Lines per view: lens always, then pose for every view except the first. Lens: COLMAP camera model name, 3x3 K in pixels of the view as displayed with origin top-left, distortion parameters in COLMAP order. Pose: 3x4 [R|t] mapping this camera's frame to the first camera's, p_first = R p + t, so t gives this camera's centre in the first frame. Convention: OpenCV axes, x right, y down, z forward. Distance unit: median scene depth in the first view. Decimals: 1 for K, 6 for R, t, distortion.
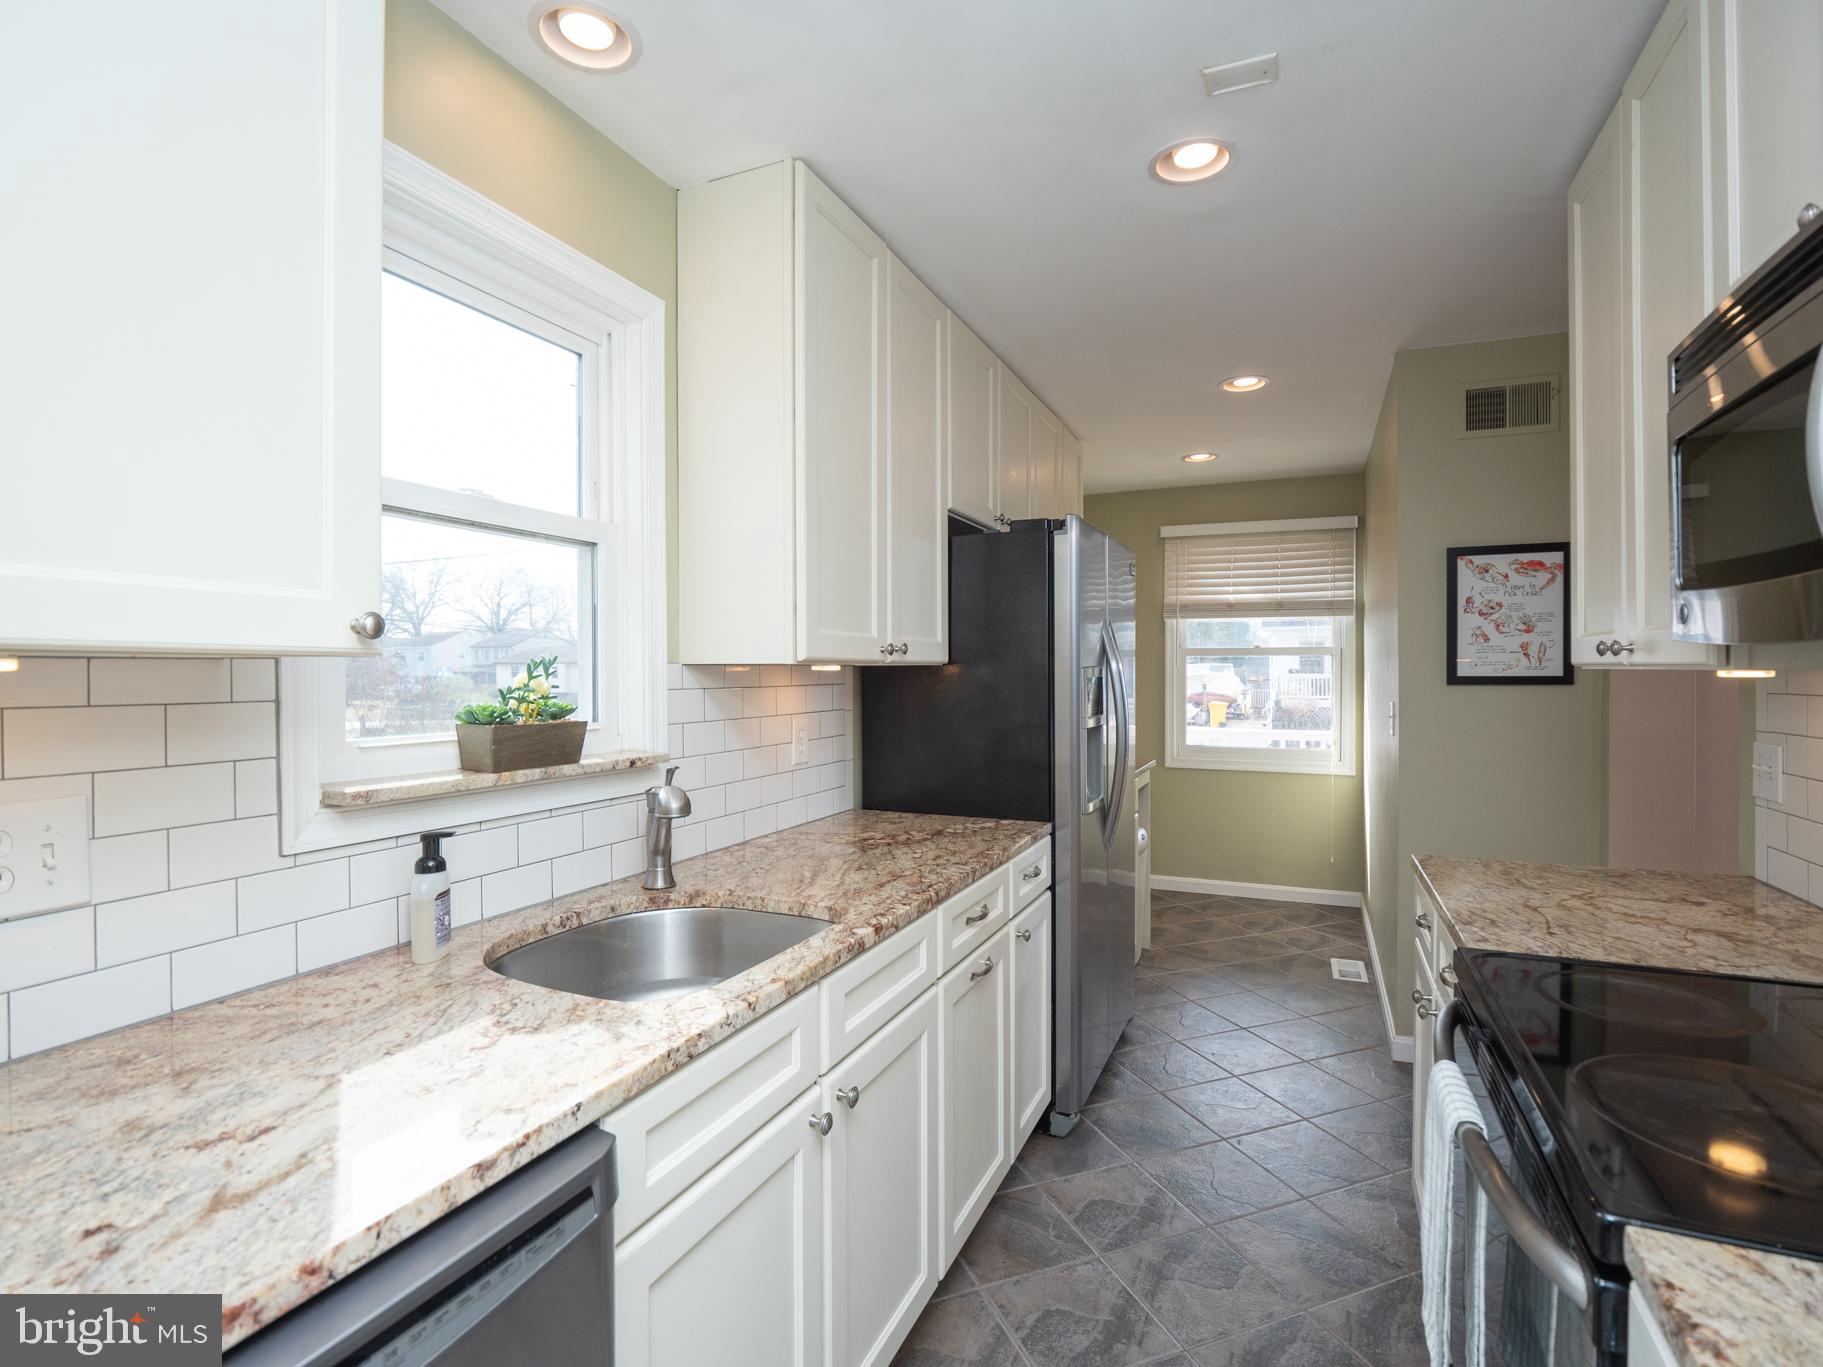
lens RADIAL K [[894.3, 0, 911.5], [0, 894.3, 683.5], [0, 0, 1]] dist [-0.015081, -0.000961]
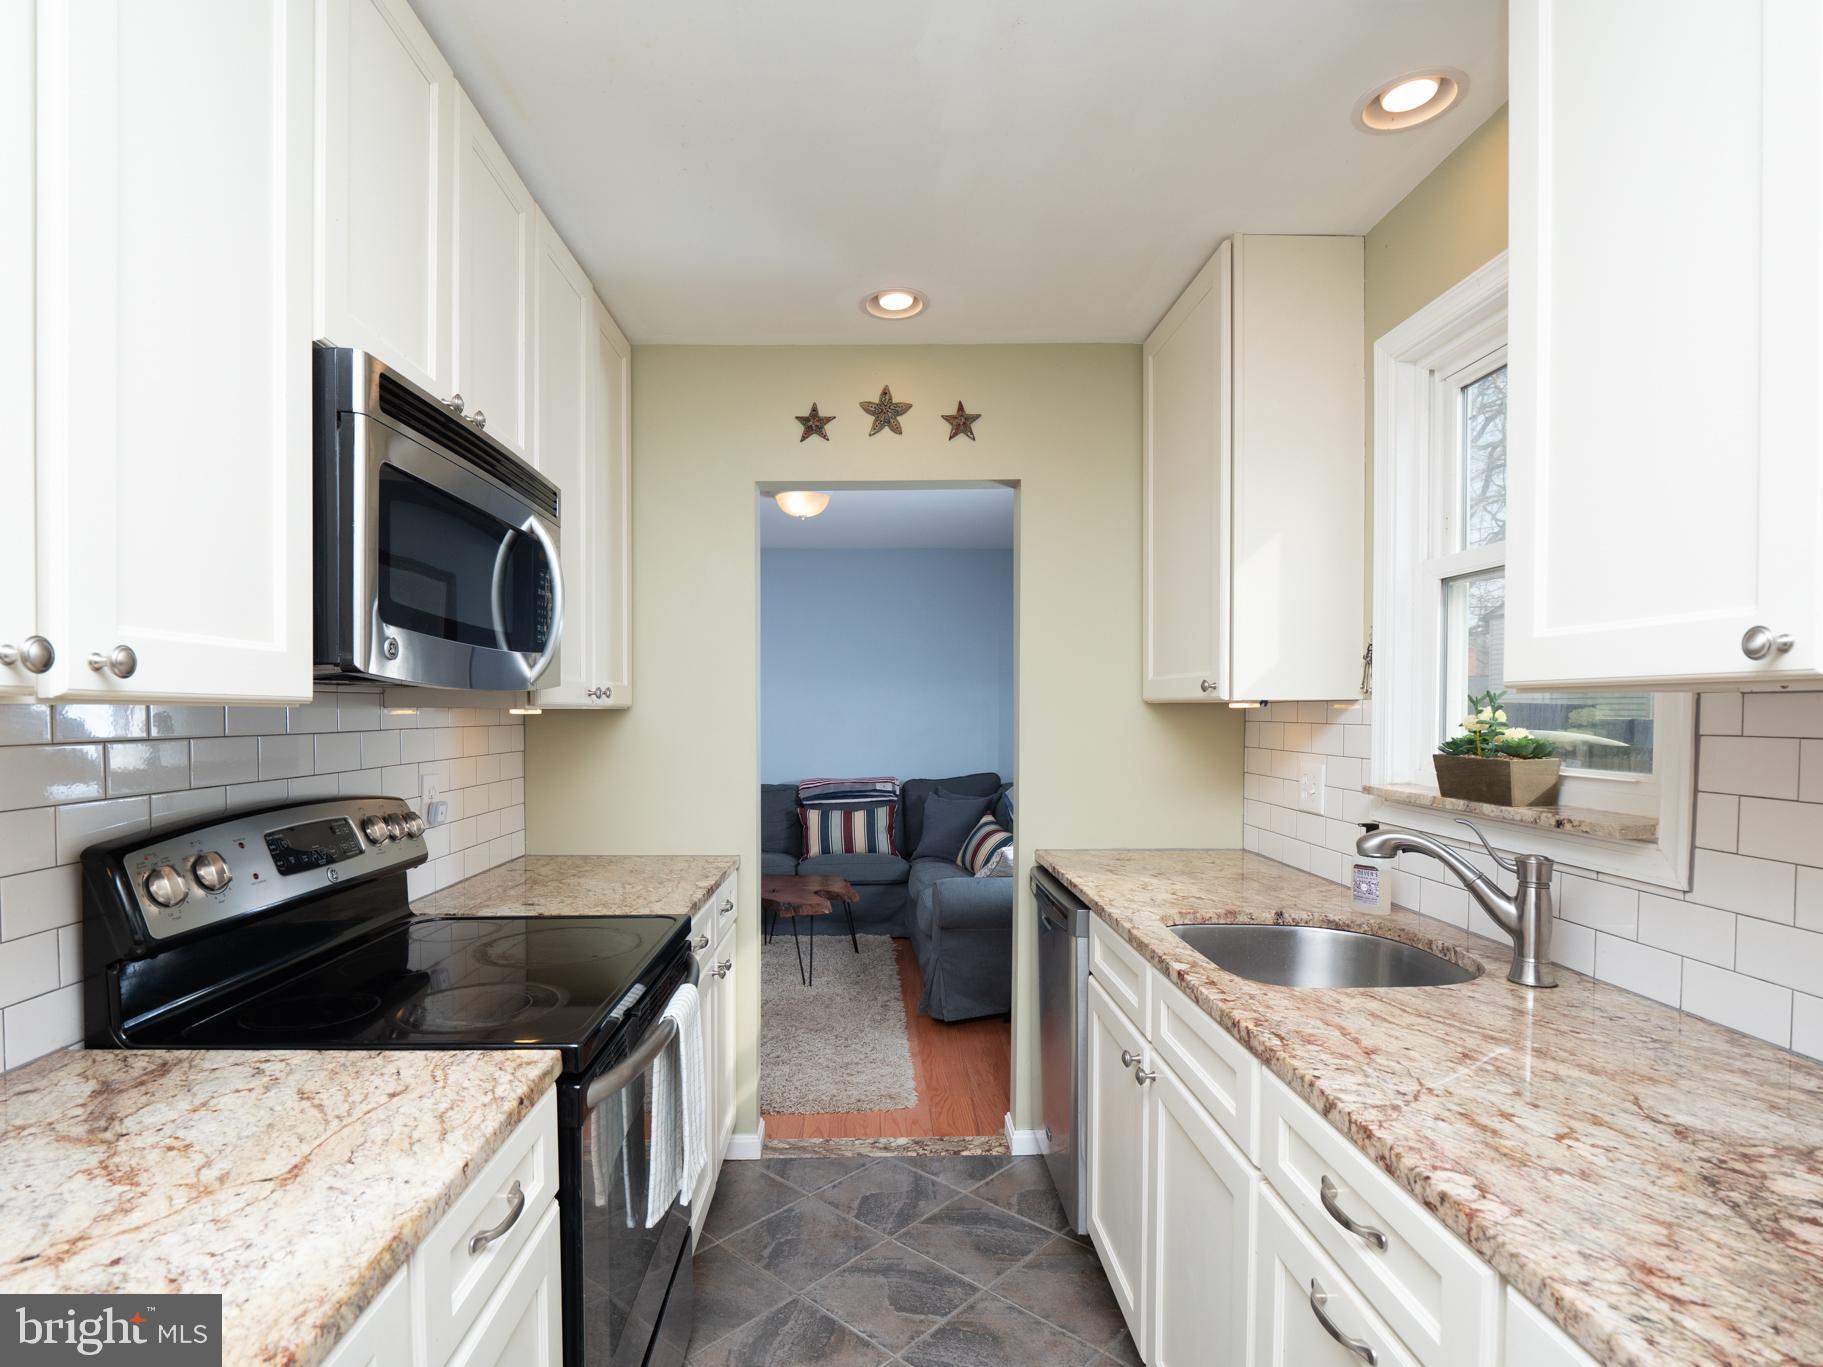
lens RADIAL K [[894.3, 0, 911.5], [0, 894.3, 683.5], [0, 0, 1]] dist [-0.015081, -0.000961]
pose [[-0.894606, -0.011354, -0.446712, 0.473348], [-0.003713, 0.999832, -0.017977, -0.015100], [0.446841, -0.014424, -0.894497, 1.252717]]
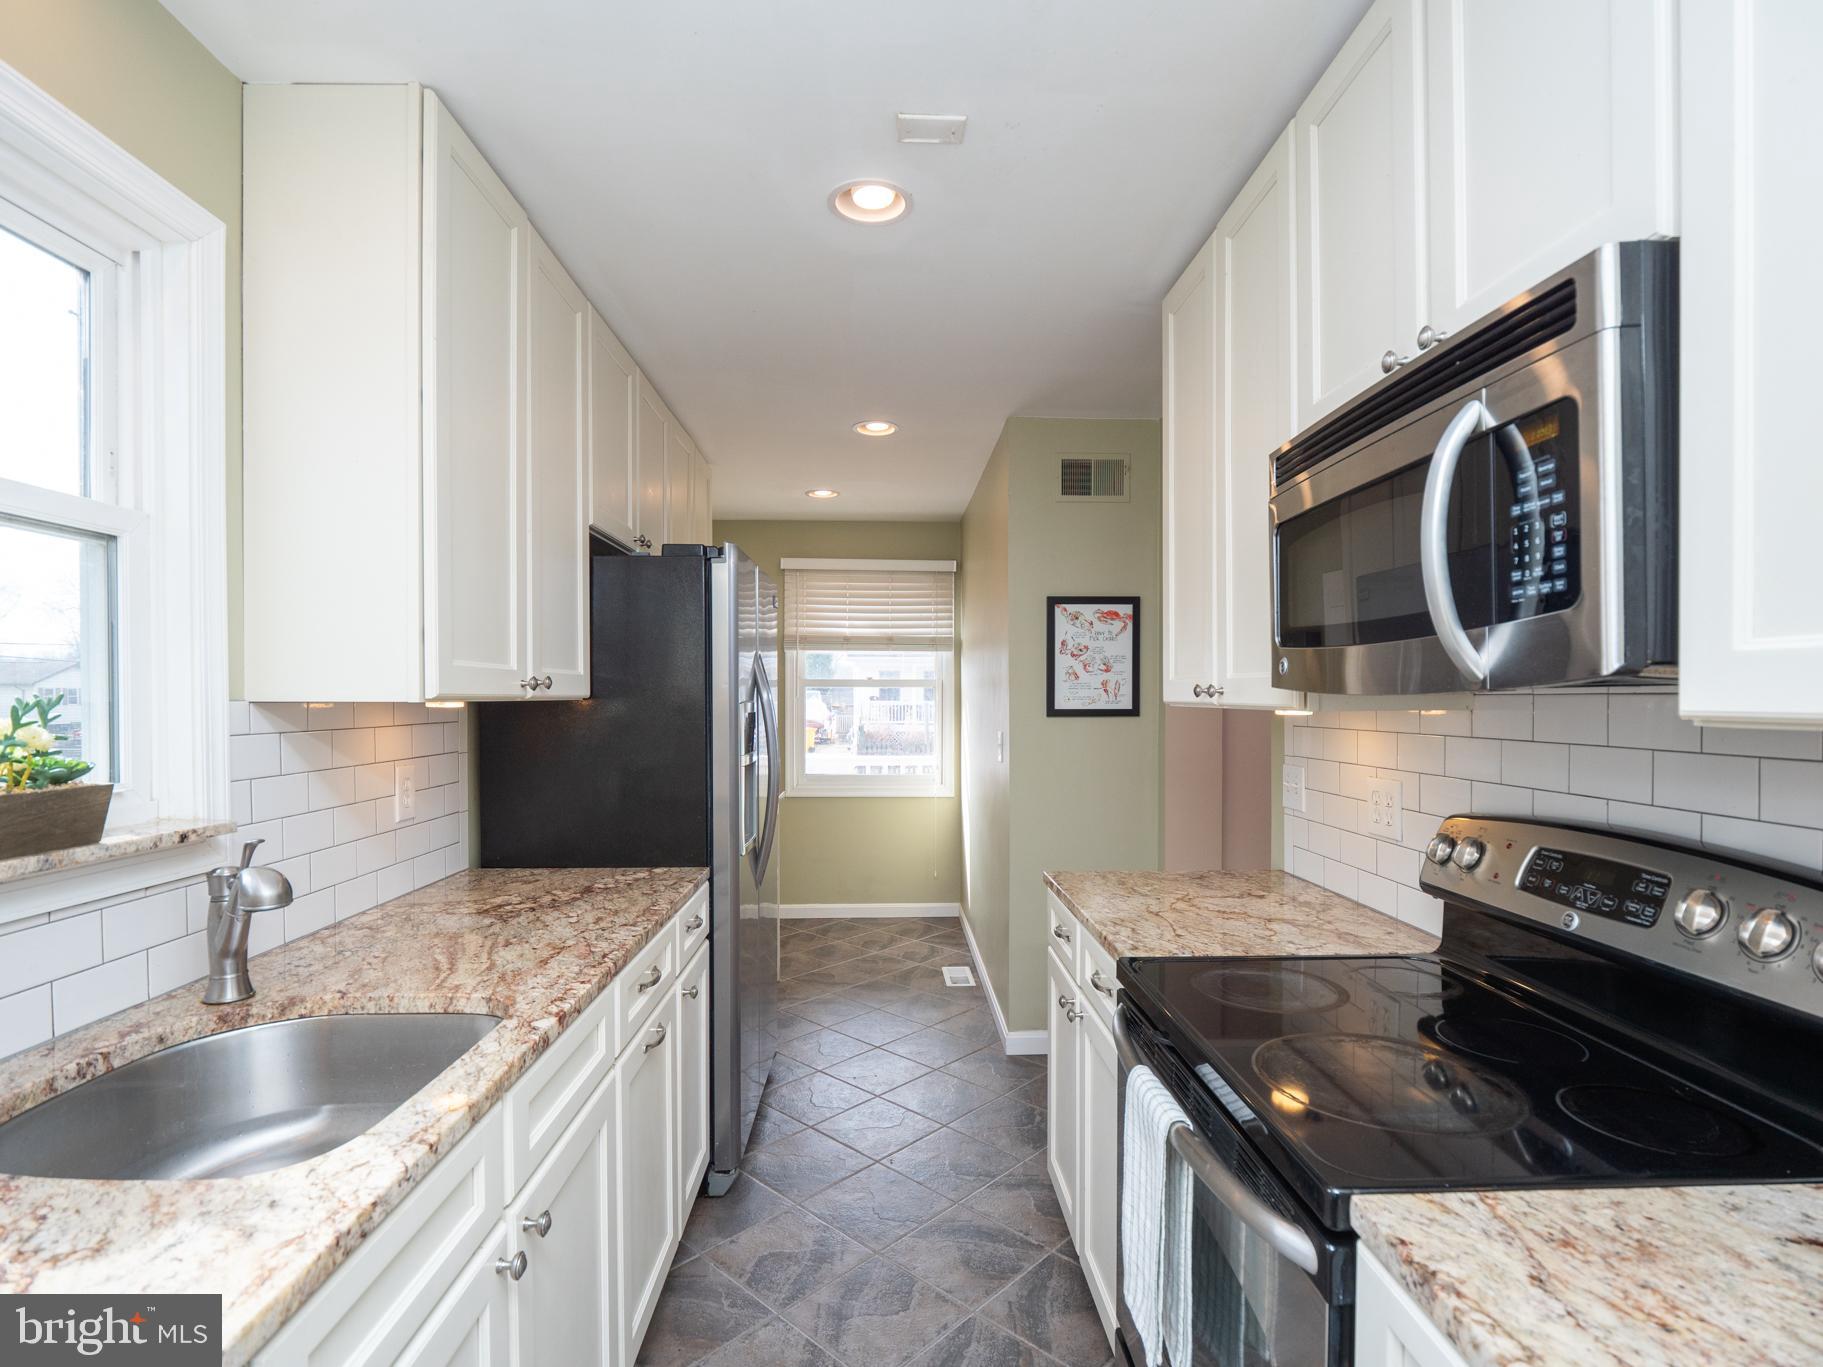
lens RADIAL K [[900.6, 0, 916.5], [0, 900.6, 711.0], [0, 0, 1]] dist [-0.010414, -0.007954]
pose [[0.897697, -0.004293, 0.440592, -0.078828], [0.003703, 0.999991, 0.002197, -0.013083], [-0.440597, -0.000341, 0.897705, 0.059440]]
